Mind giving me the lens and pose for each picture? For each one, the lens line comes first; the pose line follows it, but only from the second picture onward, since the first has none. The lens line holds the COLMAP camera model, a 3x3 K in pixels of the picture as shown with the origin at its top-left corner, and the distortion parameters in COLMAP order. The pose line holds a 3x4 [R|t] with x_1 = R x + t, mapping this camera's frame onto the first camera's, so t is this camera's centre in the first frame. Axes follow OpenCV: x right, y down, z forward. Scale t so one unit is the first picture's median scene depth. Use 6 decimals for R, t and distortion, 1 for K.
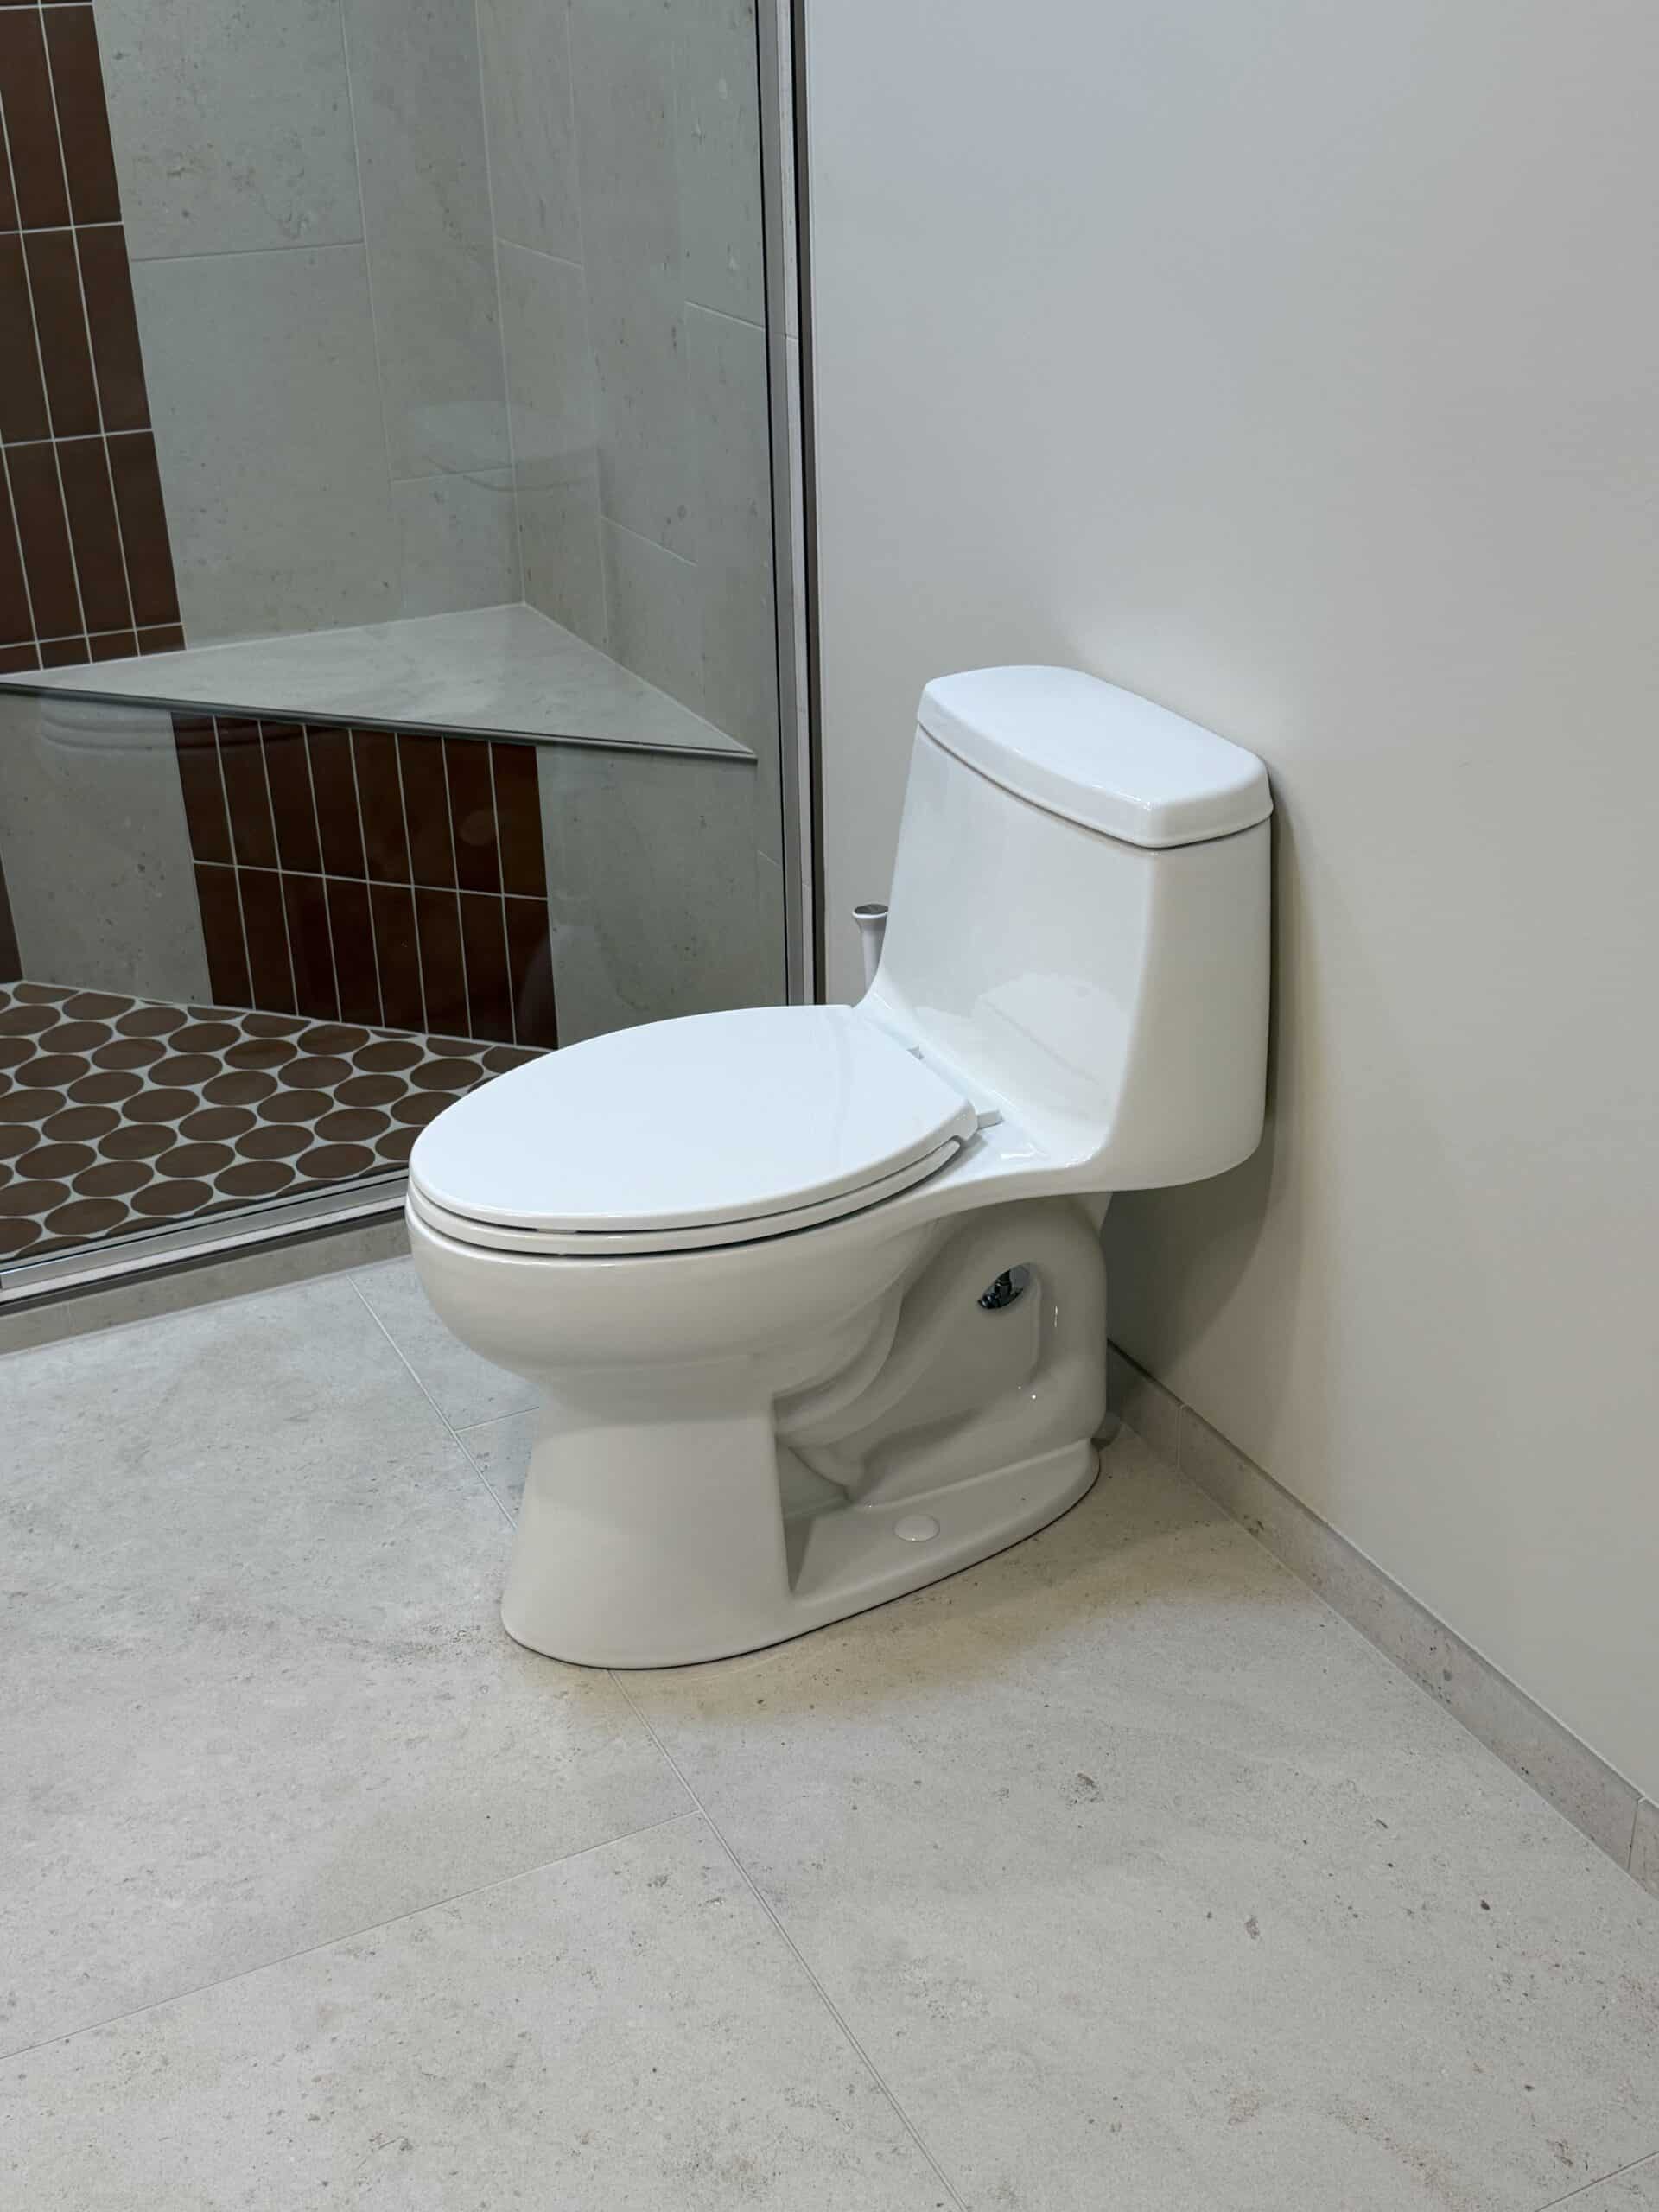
lens RADIAL K [[2536.9, 0, 843.5], [0, 2536.9, 1090.8], [0, 0, 1]] dist [0.086082, 0.000000]
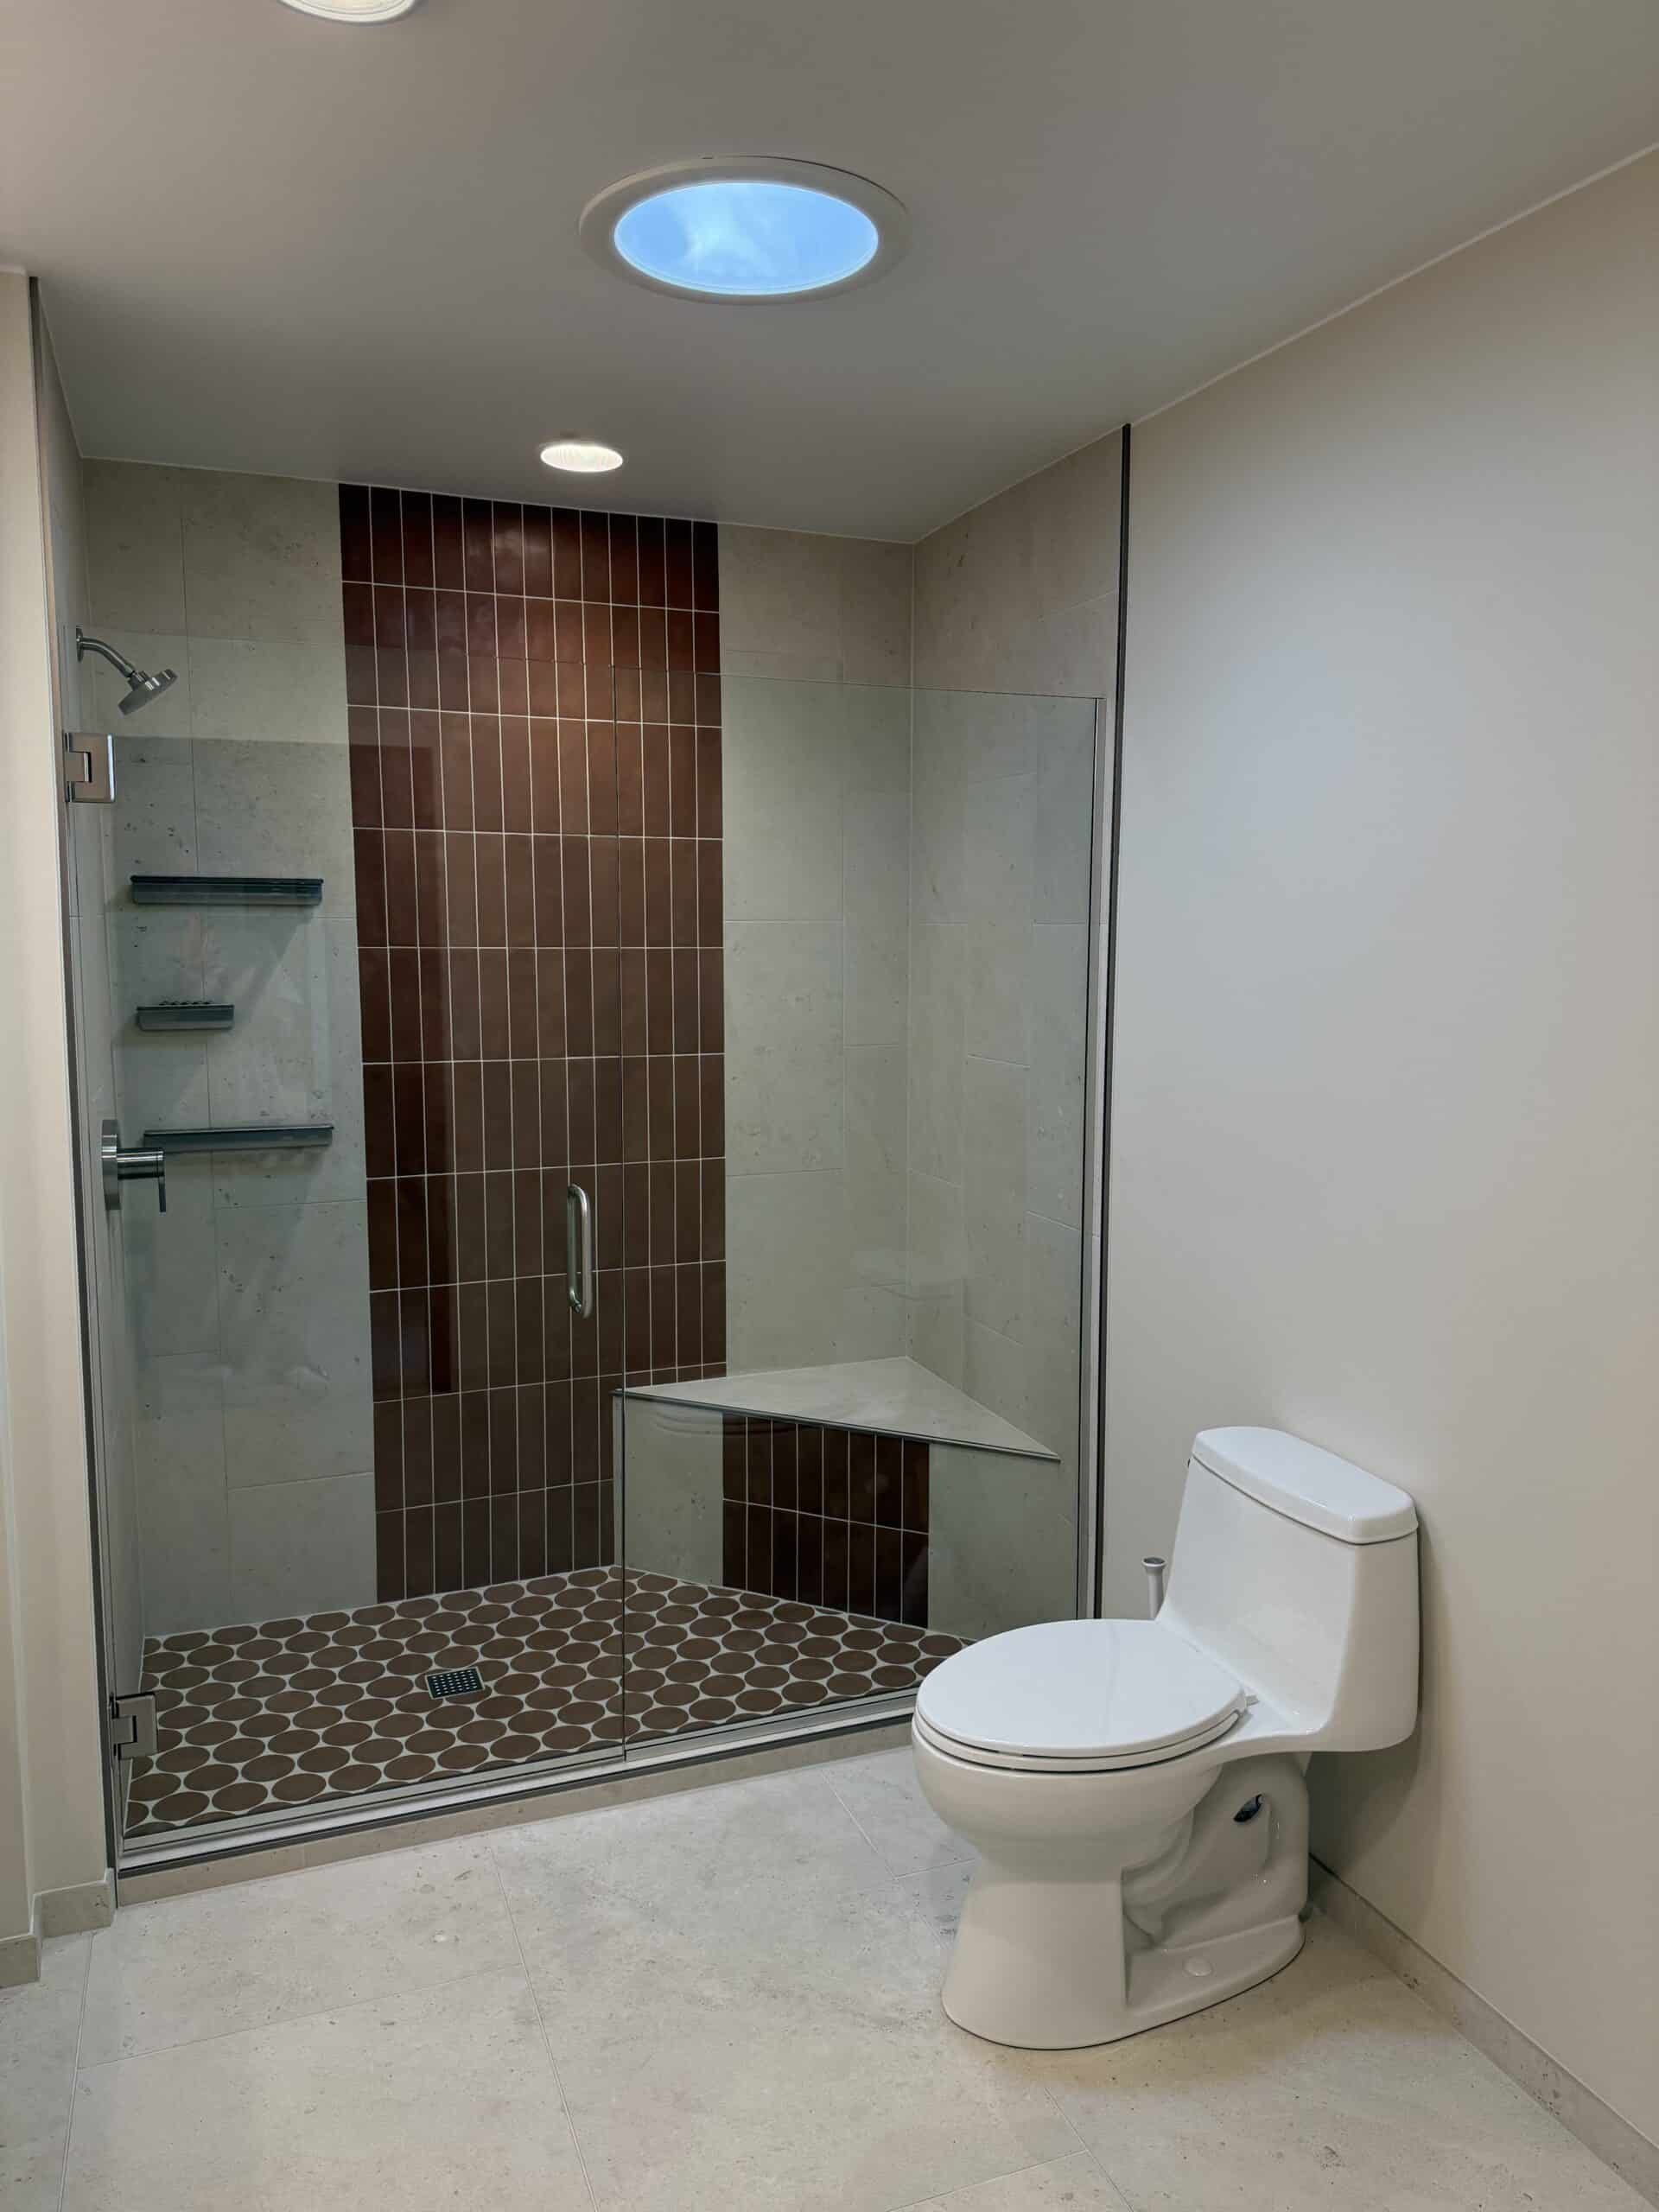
lens RADIAL K [[1561.9, 0, 833.9], [0, 1561.9, 1070.8], [0, 0, 1]] dist [0.030386, -0.044076]
pose [[0.994972, 0.034363, -0.094072, -0.107964], [-0.064608, 0.937939, -0.340729, -0.006316], [0.076525, 0.345094, 0.935443, -0.124953]]
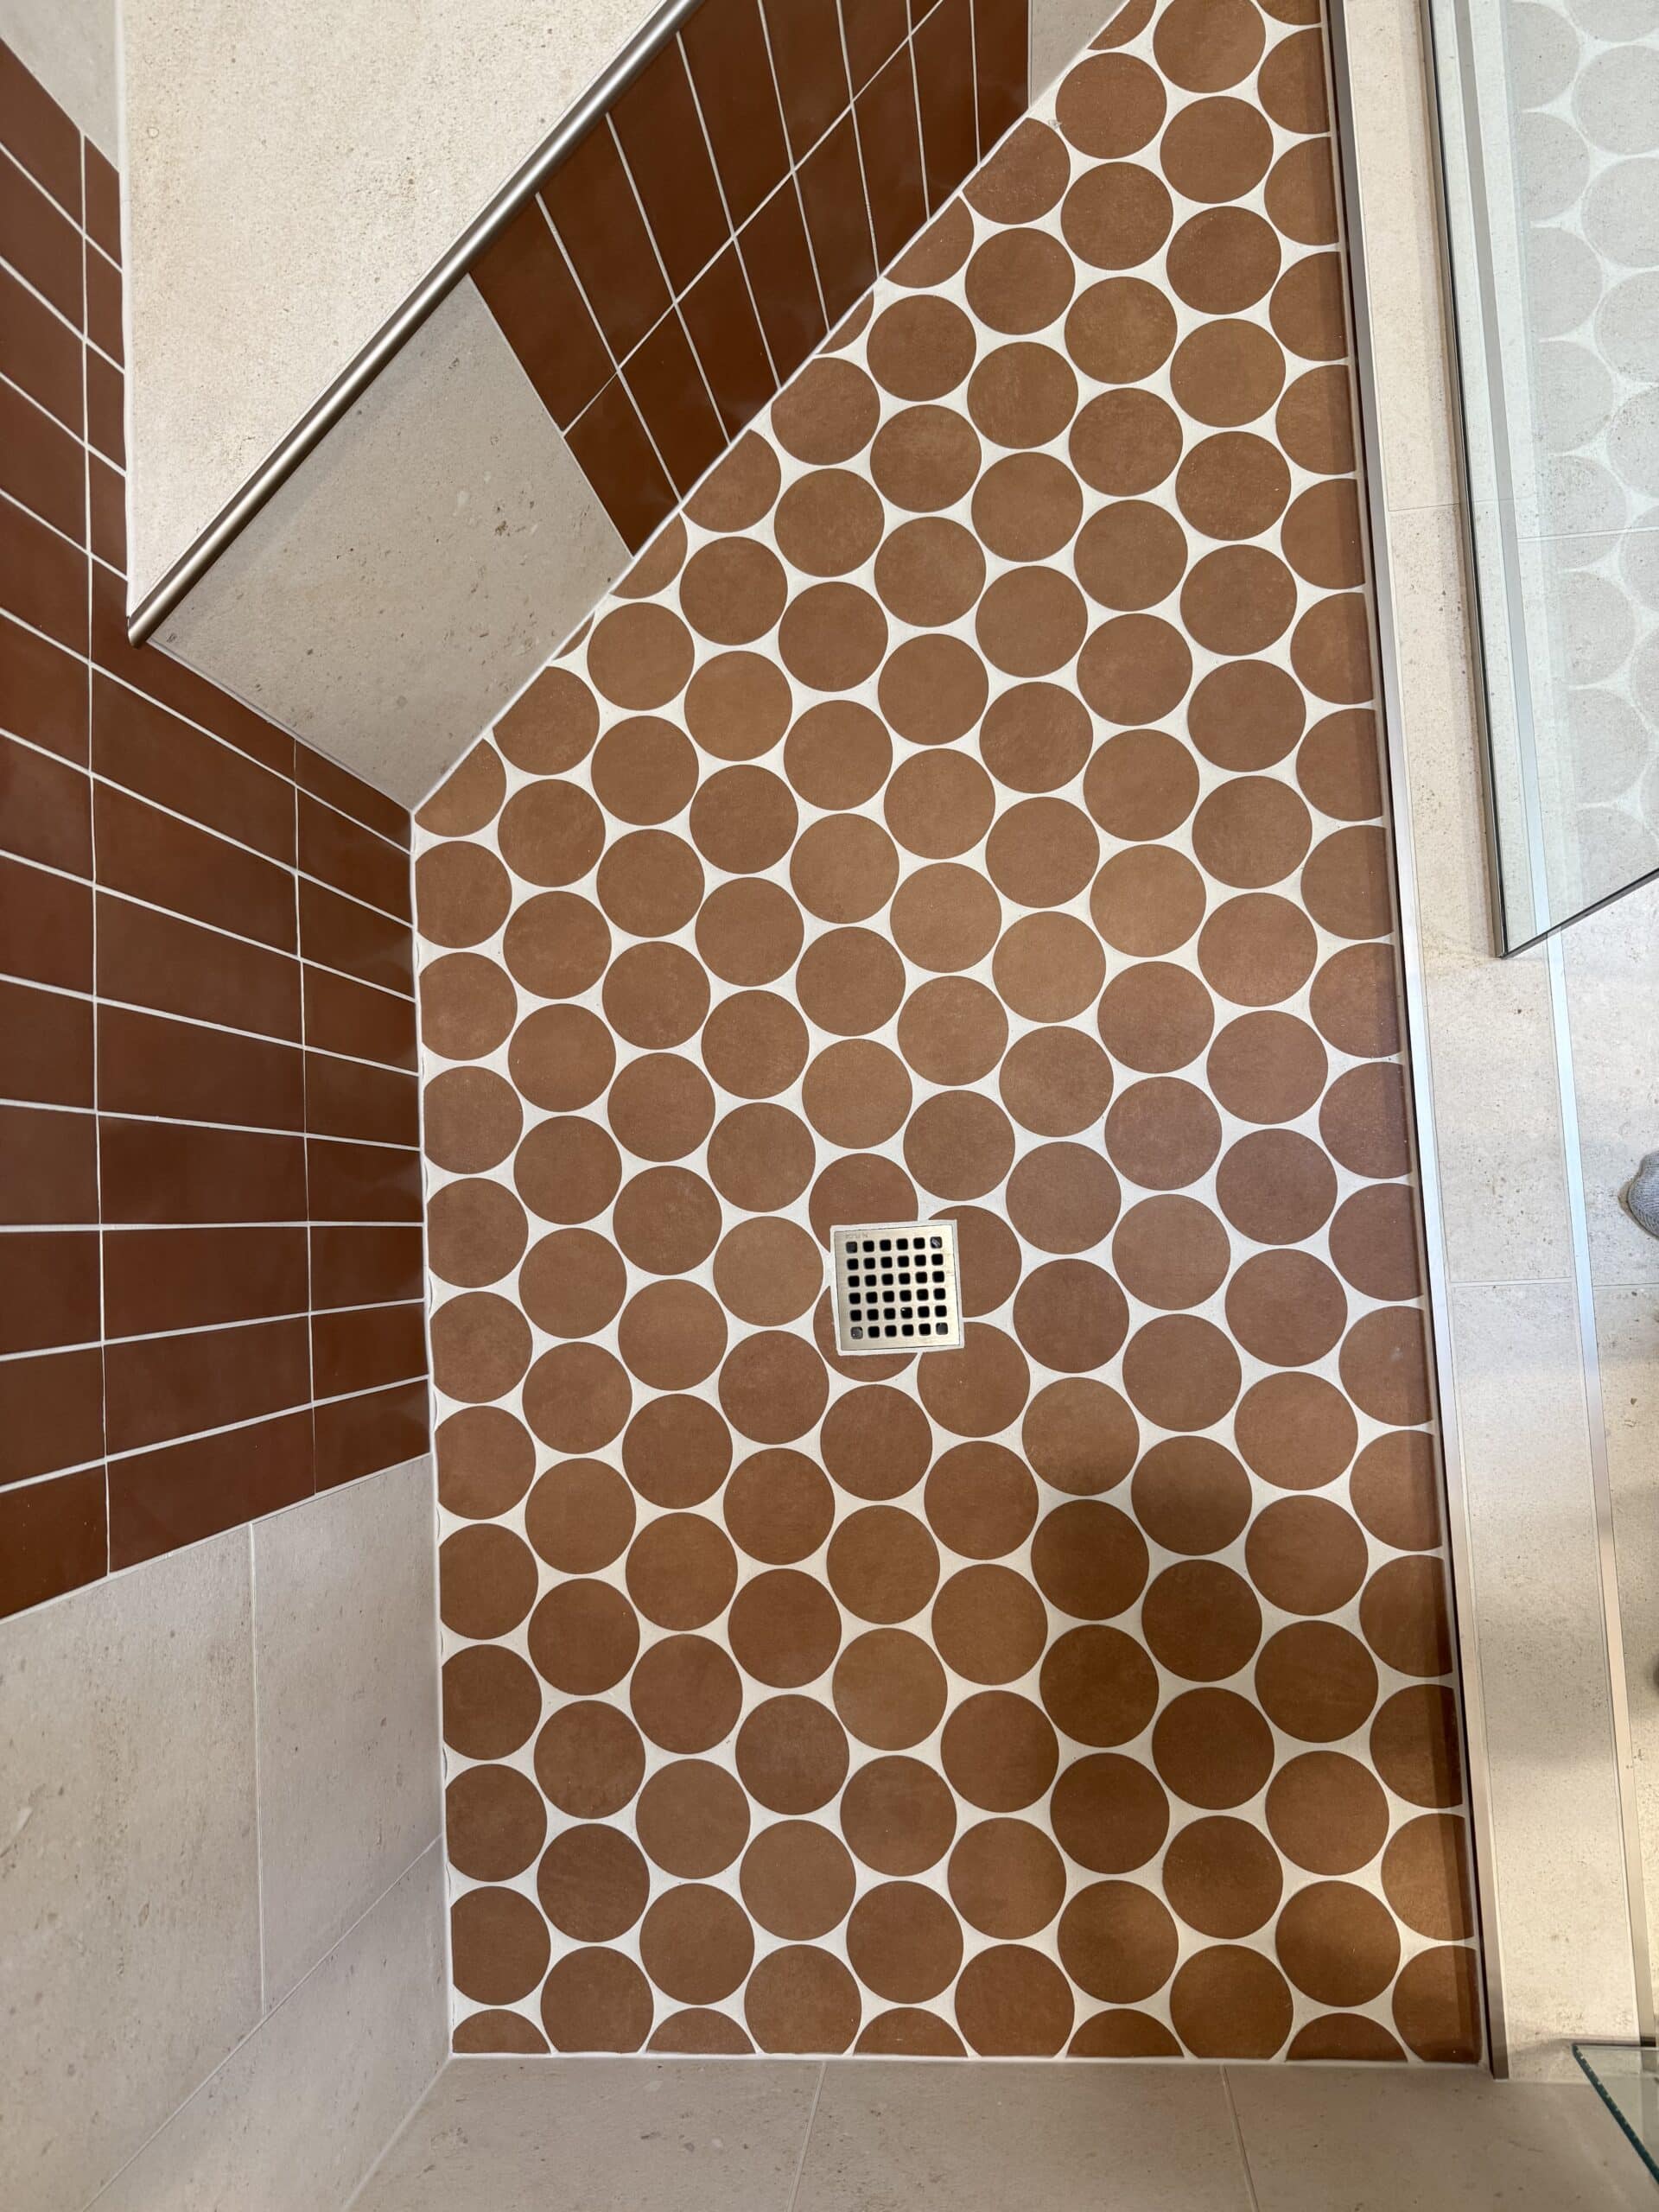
lens RADIAL K [[1561.9, 0, 835.4], [0, 1561.9, 1116.6], [0, 0, 1]] dist [0.030386, -0.044076]
pose [[0.408838, -0.911977, 0.033910, -0.462127], [0.490759, 0.251030, 0.834349, -0.376608], [-0.769419, -0.324472, 0.550192, 0.886158]]
